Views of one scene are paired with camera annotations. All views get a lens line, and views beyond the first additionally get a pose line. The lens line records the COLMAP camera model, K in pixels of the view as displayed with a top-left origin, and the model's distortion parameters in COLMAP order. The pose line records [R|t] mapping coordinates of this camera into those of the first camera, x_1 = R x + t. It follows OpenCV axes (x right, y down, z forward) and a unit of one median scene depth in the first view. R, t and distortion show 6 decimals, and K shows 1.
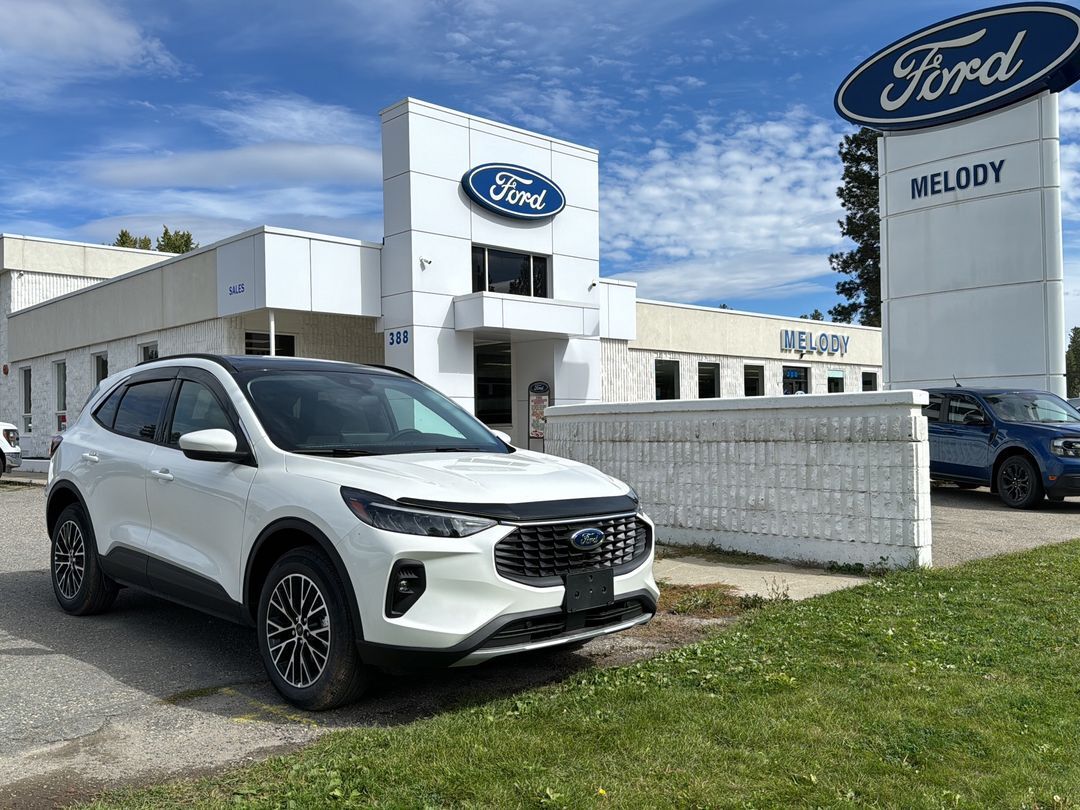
lens RADIAL K [[1008.8, 0, 537.8], [0, 1008.8, 406.2], [0, 0, 1]] dist [-0.010661, 0.000000]
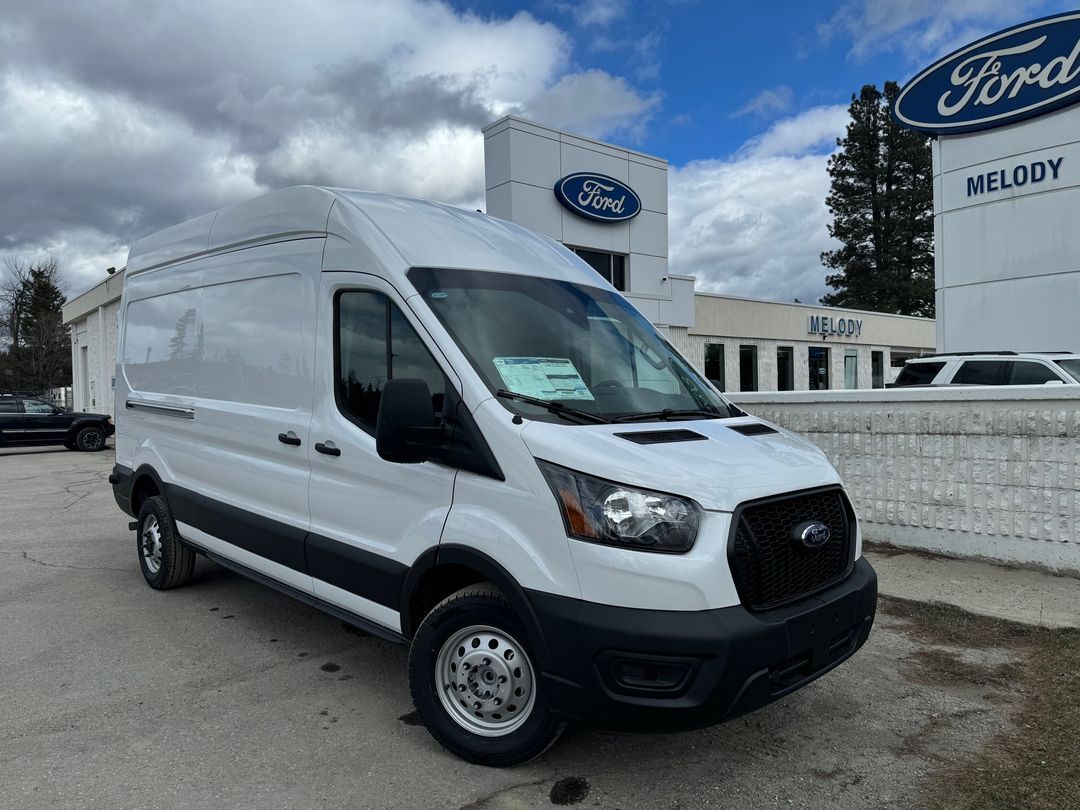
lens RADIAL K [[776.7, 0, 542.3], [0, 776.7, 400.3], [0, 0, 1]] dist [0.005388, -0.012295]
pose [[0.999744, -0.011864, -0.019291, -0.074818], [0.012438, 0.999475, 0.029912, -0.012215], [0.018926, -0.030144, 0.999366, 0.122003]]
